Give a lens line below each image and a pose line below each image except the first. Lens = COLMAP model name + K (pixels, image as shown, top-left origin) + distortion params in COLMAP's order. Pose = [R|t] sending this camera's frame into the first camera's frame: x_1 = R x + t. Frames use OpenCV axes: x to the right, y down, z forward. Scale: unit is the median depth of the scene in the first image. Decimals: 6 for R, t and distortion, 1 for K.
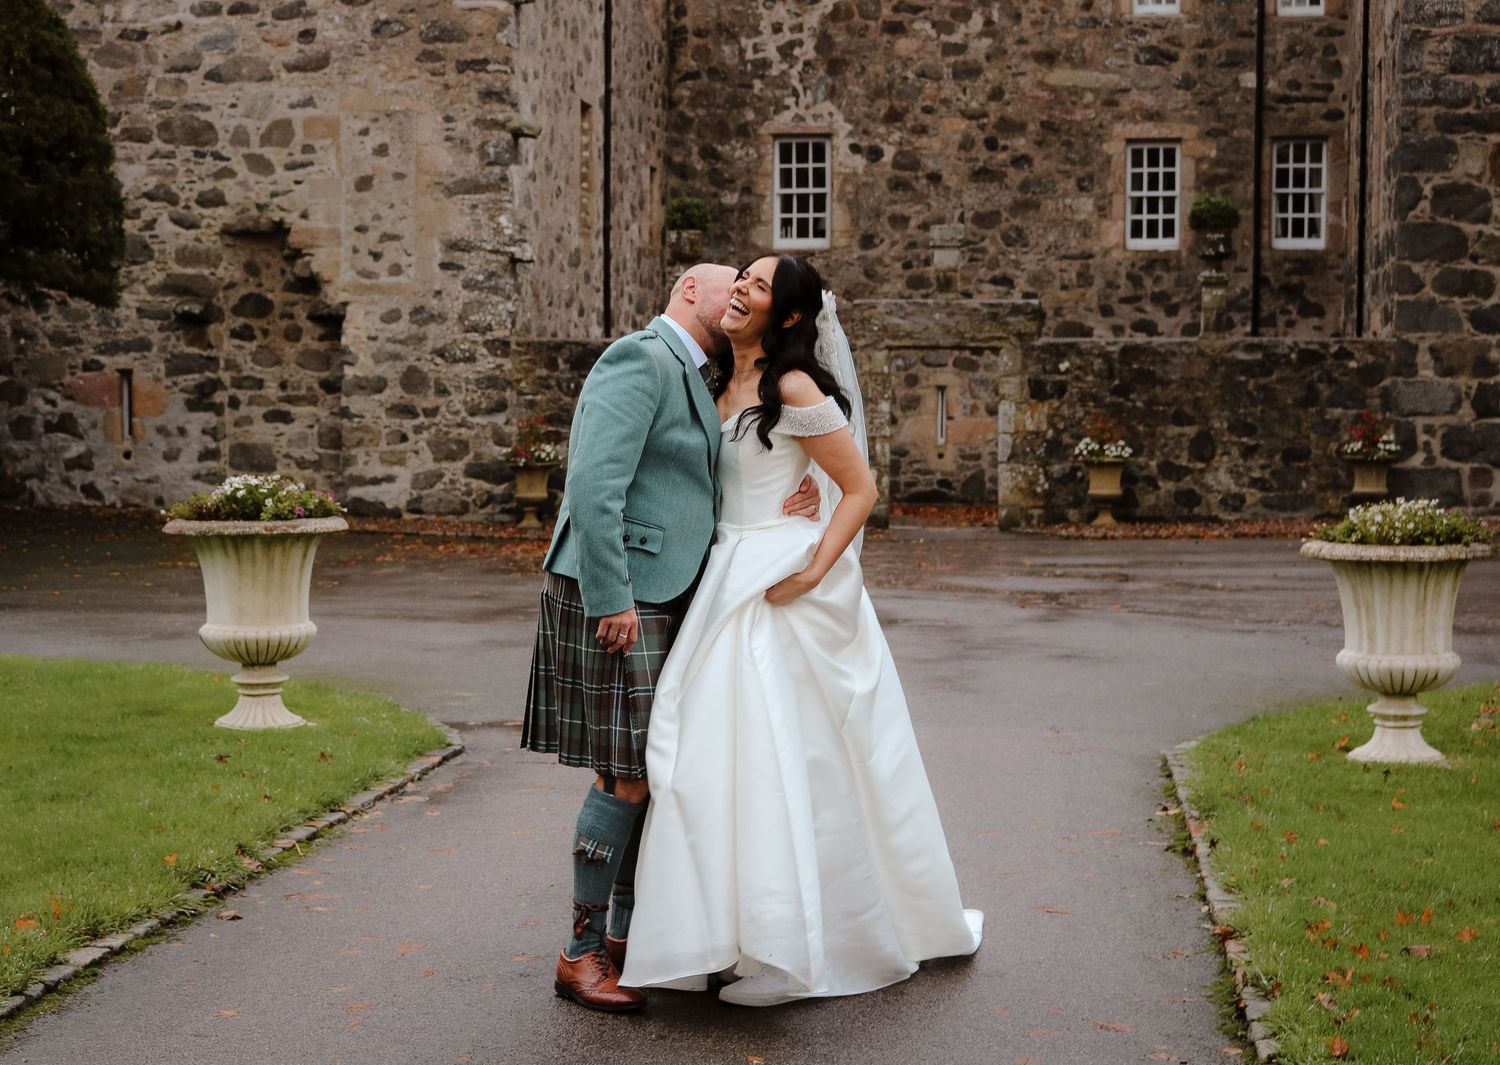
lens RADIAL K [[2931.2, 0, 748.8], [0, 2931.2, 575.6], [0, 0, 1]] dist [-0.029086, 0.133195]
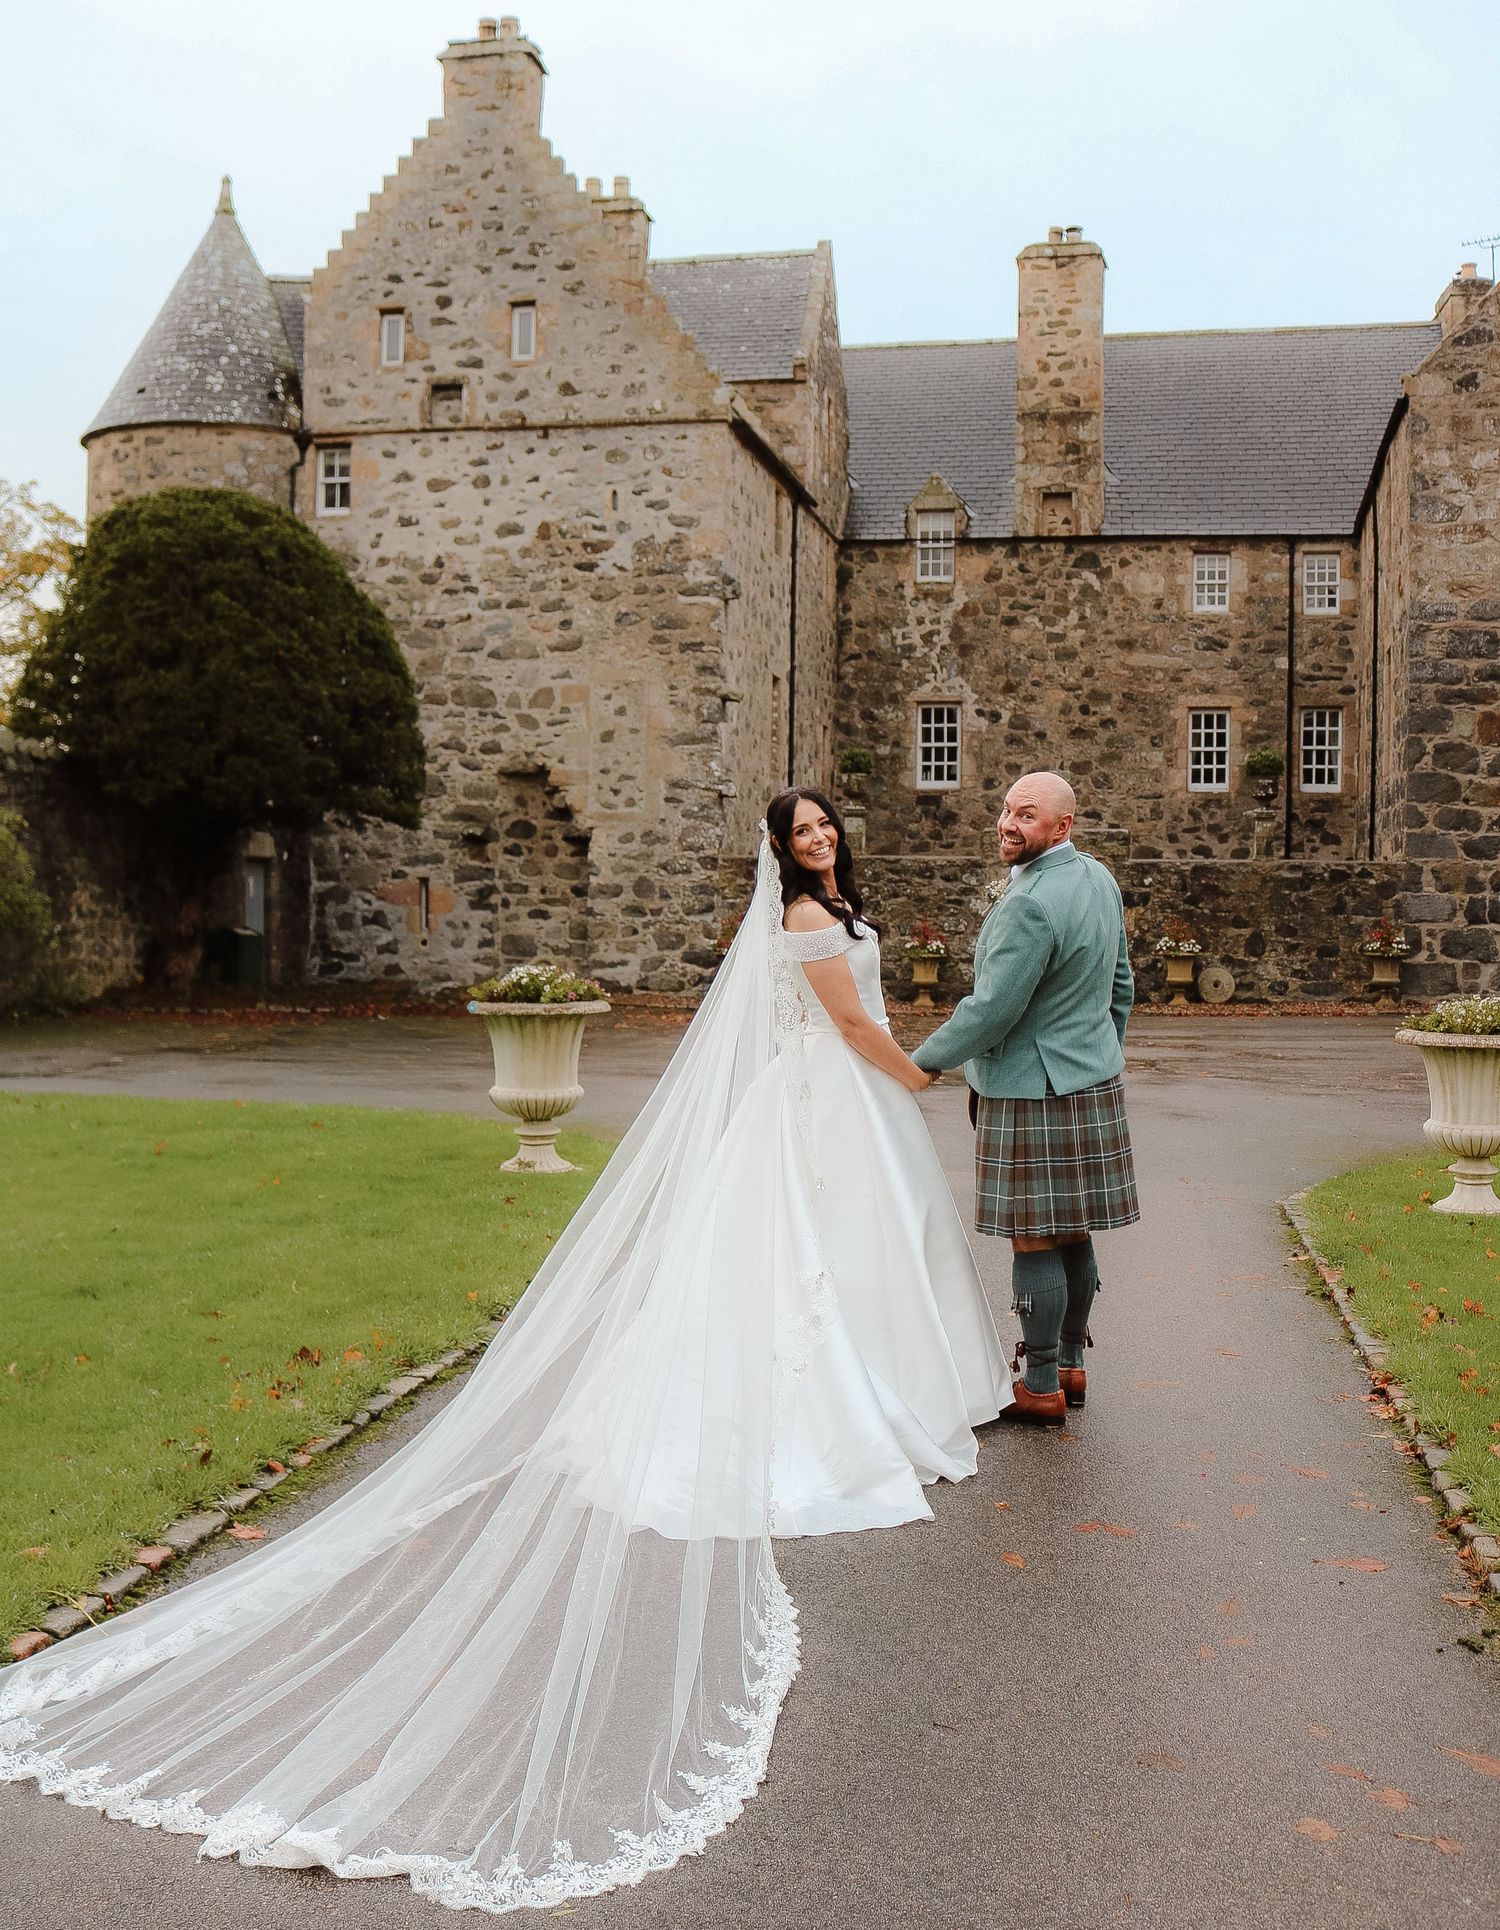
lens RADIAL K [[2142.1, 0, 750.0], [0, 2142.1, 965.0], [0, 0, 1]] dist [-0.124910, 0.031317]
pose [[0.998528, 0.010216, -0.053269, -0.016448], [-0.011801, 0.999494, -0.029532, -0.004895], [0.052940, 0.030117, 0.998143, 0.057113]]
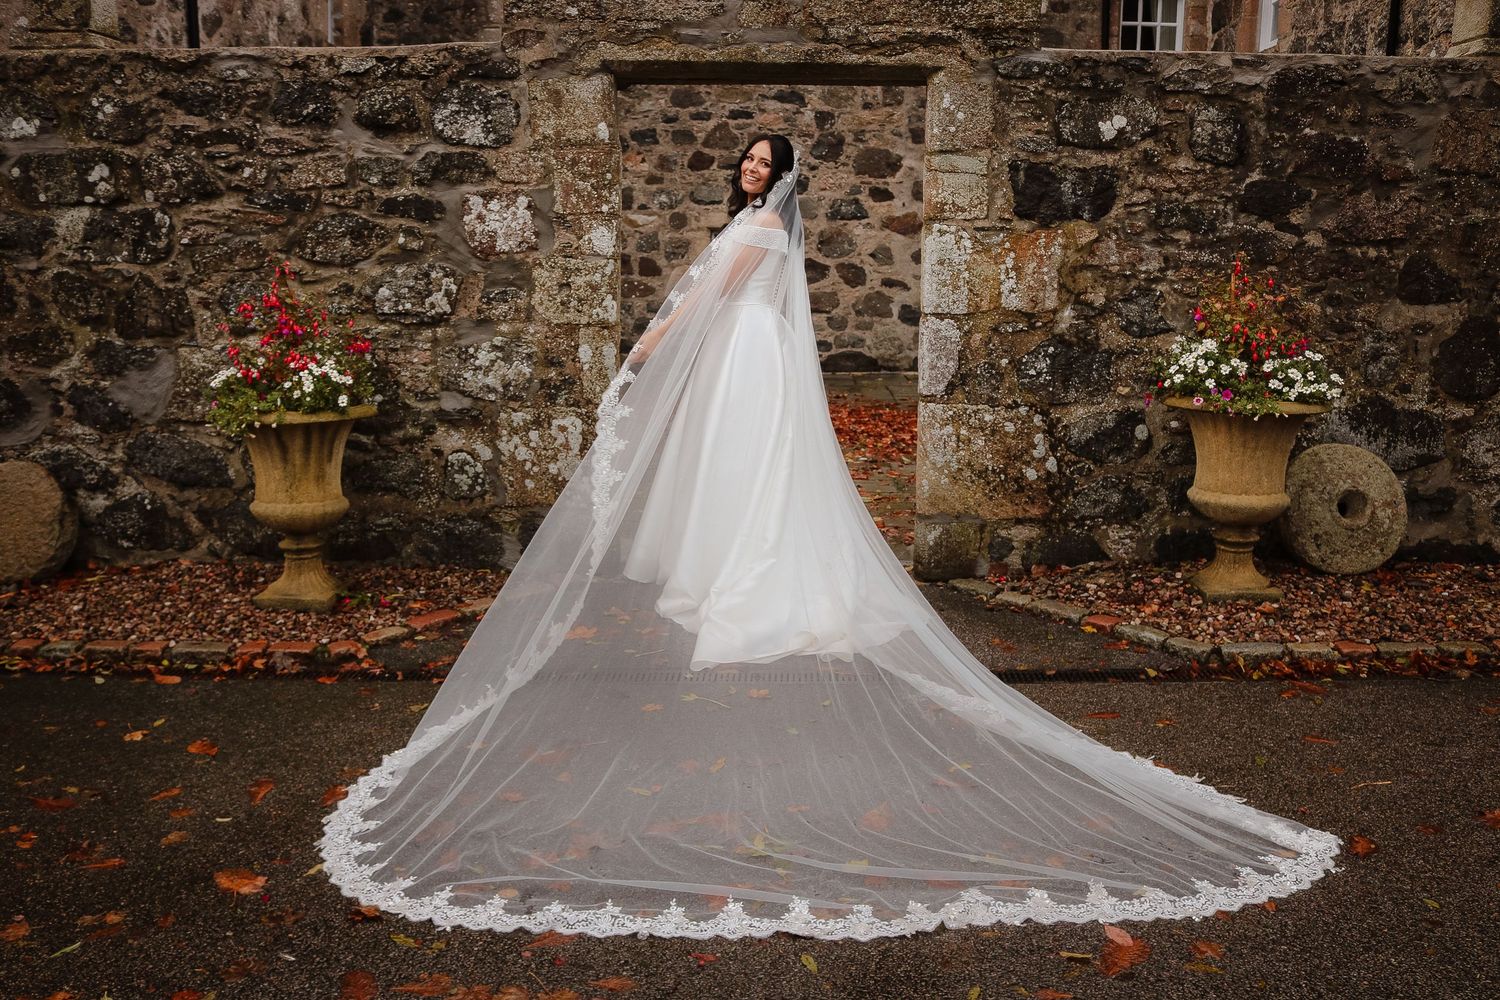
lens RADIAL K [[1234.4, 0, 750.0], [0, 1234.4, 500.0], [0, 0, 1]] dist [-0.153351, 0.130245]
pose [[0.993761, -0.017448, 0.110160, 0.047619], [0.002480, 0.990900, 0.134576, -0.046433], [-0.111505, -0.133463, 0.984761, 0.851281]]
